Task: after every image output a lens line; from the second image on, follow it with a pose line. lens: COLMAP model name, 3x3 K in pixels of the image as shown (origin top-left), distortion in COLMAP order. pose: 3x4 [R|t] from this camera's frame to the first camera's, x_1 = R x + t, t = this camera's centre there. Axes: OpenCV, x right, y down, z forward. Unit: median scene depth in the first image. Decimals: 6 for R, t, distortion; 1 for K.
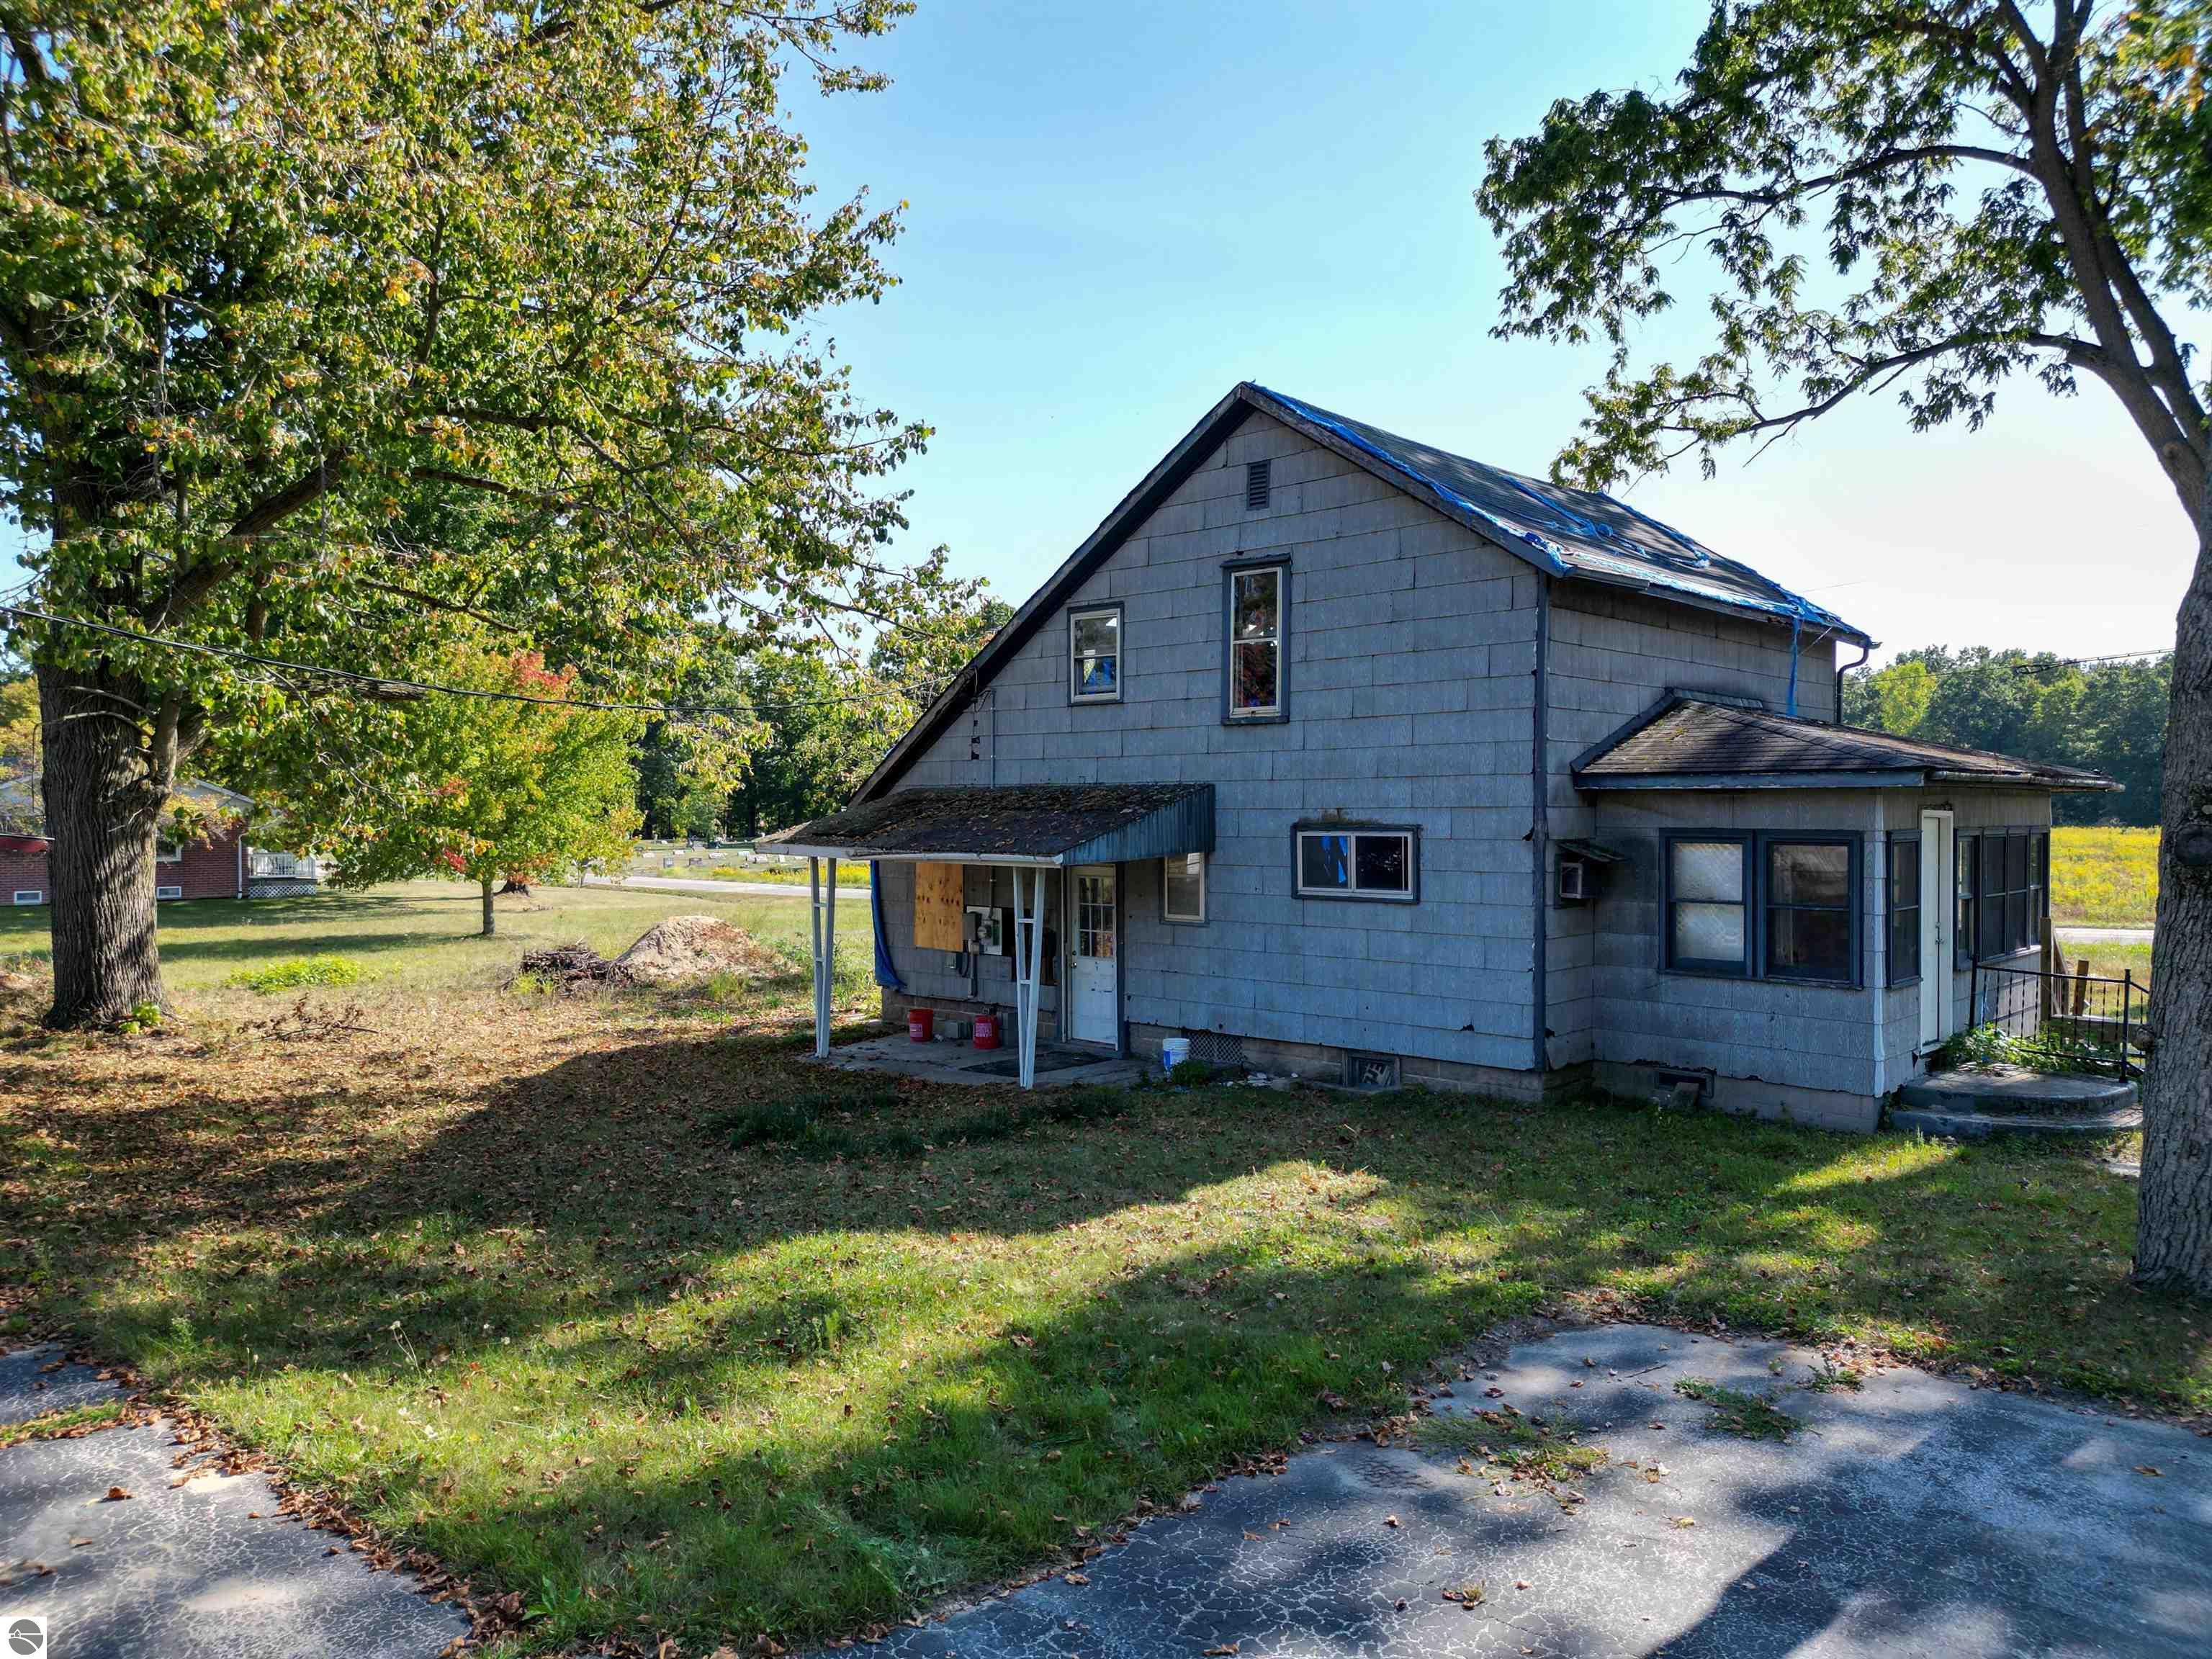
lens RADIAL K [[1524.9, 0, 1106.0], [0, 1524.9, 829.5], [0, 0, 1]] dist [0.049416, -0.061352]
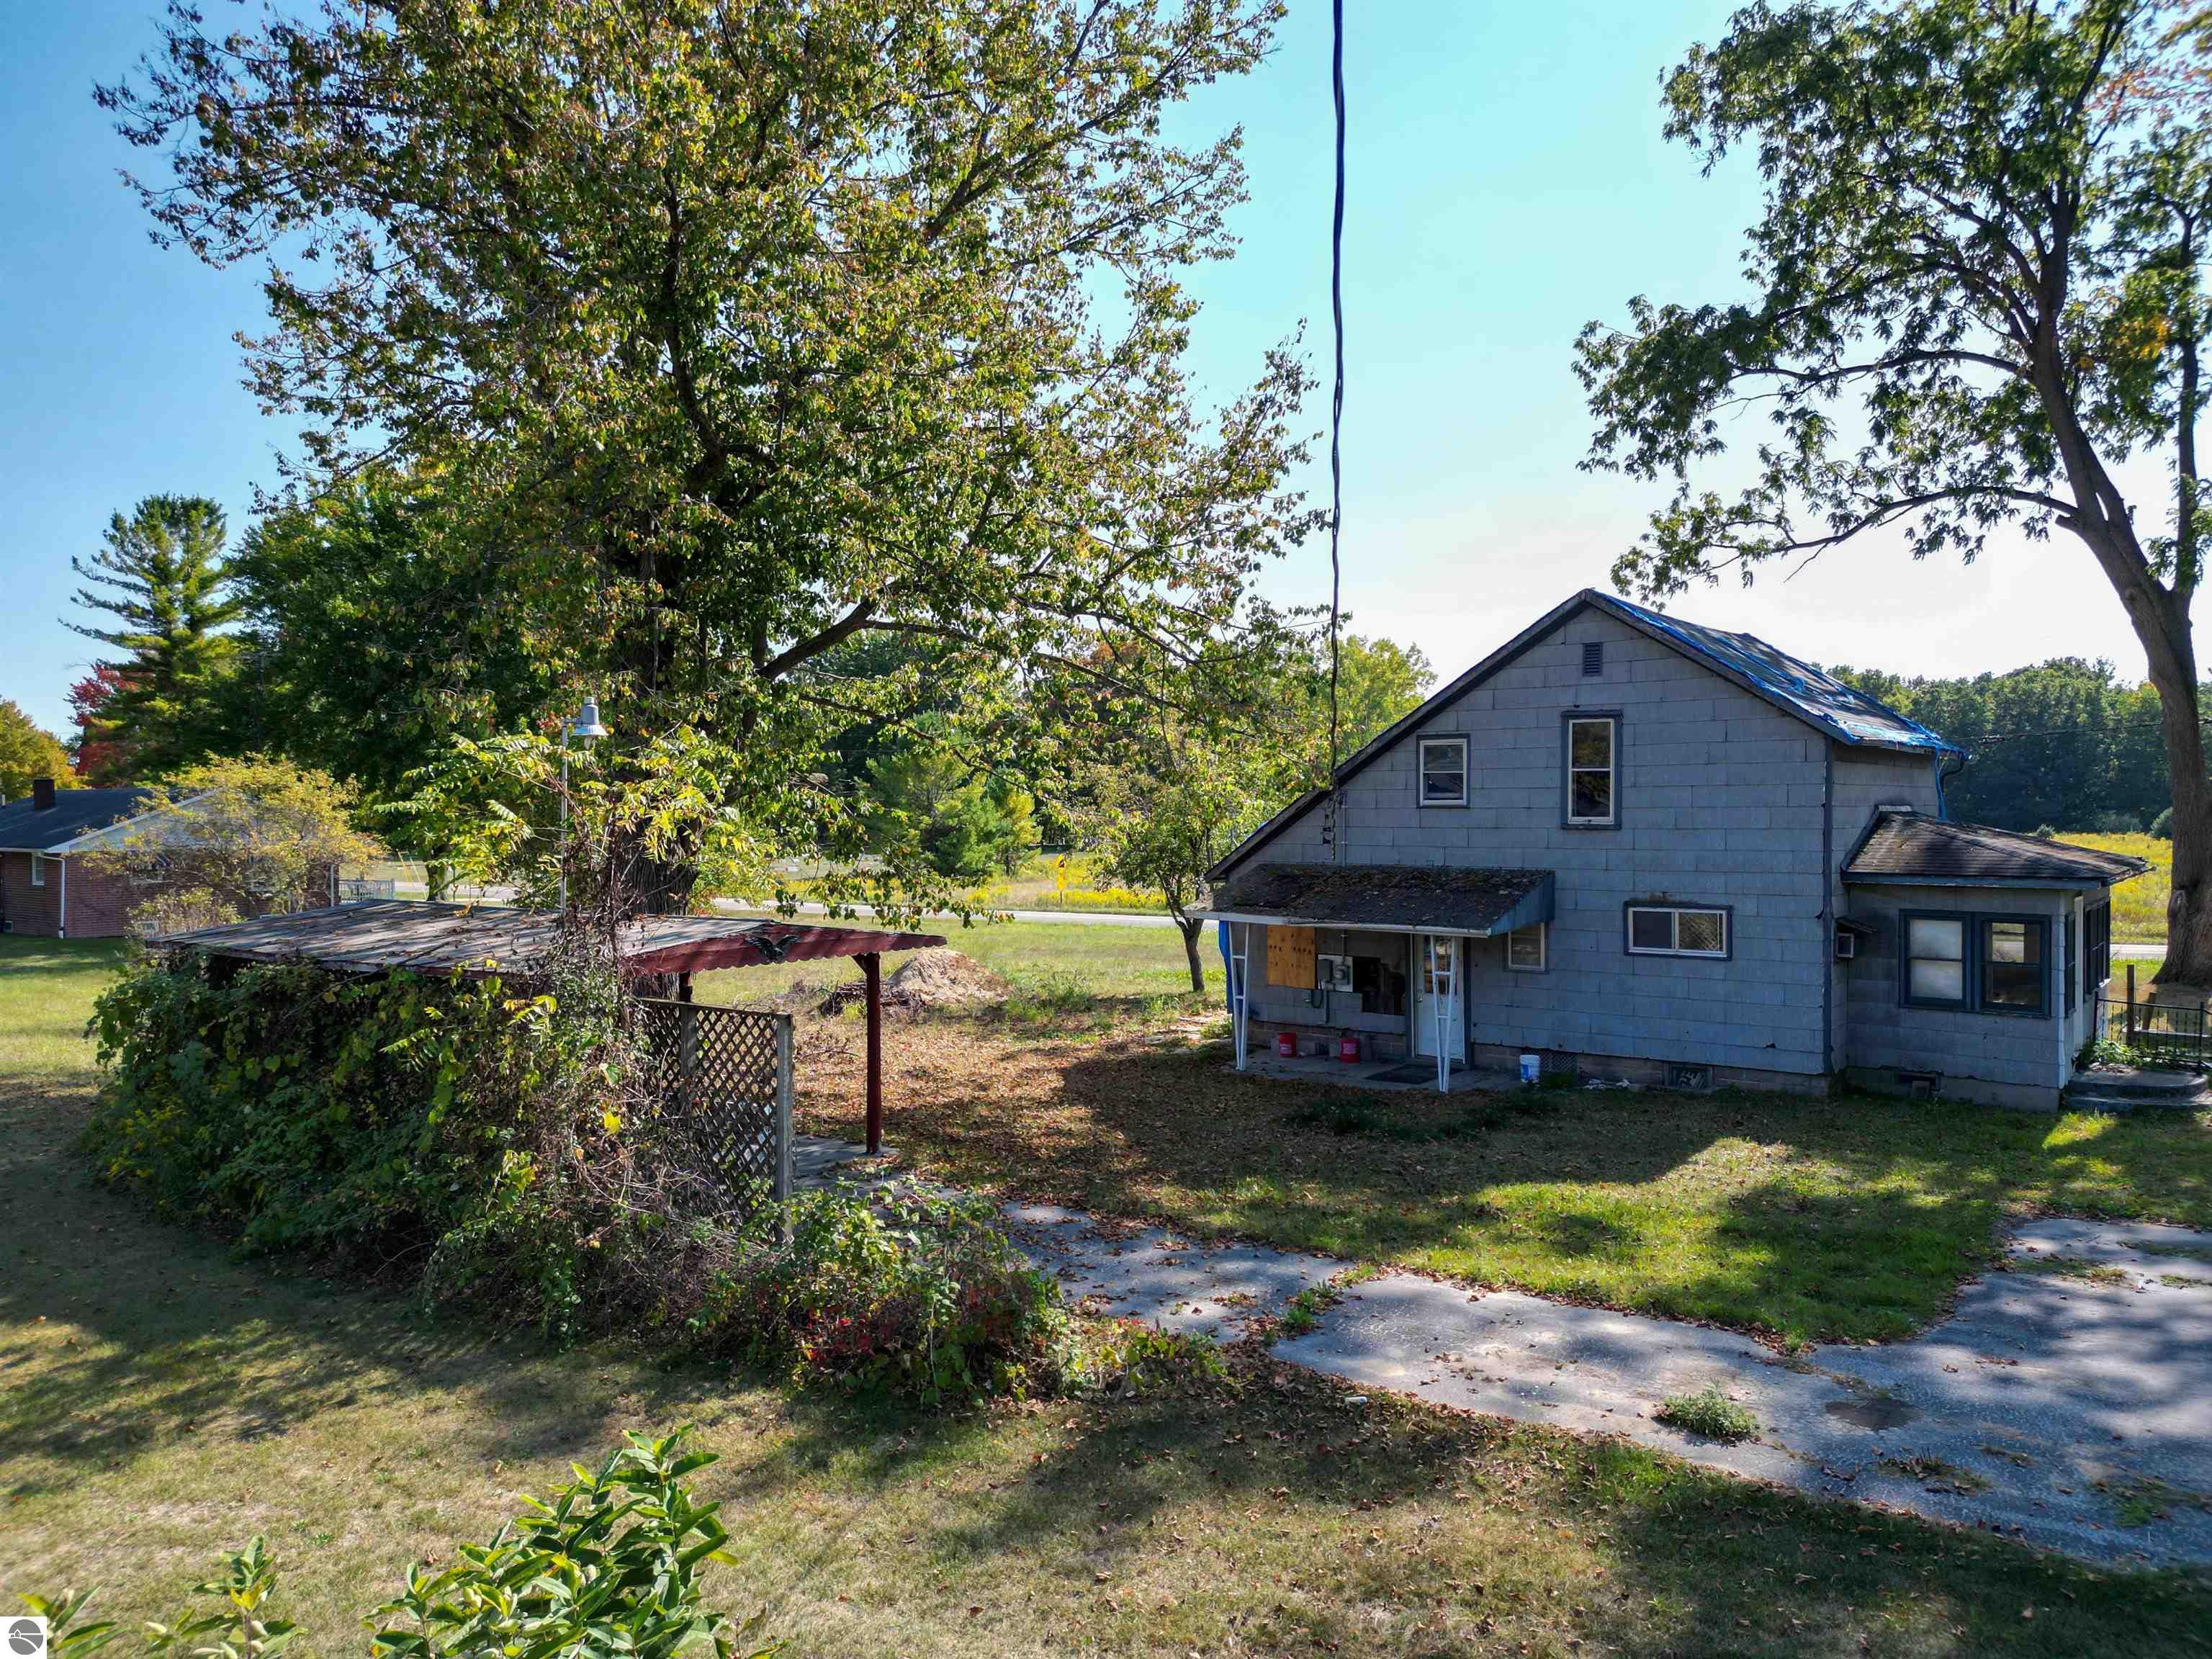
lens RADIAL K [[1580.6, 0, 1096.7], [0, 1580.6, 806.3], [0, 0, 1]] dist [0.063974, -0.058560]
pose [[0.993100, -0.000575, 0.117268, -0.322657], [0.001808, 0.999944, -0.010406, -0.046777], [-0.117256, 0.010546, 0.993046, -0.243771]]
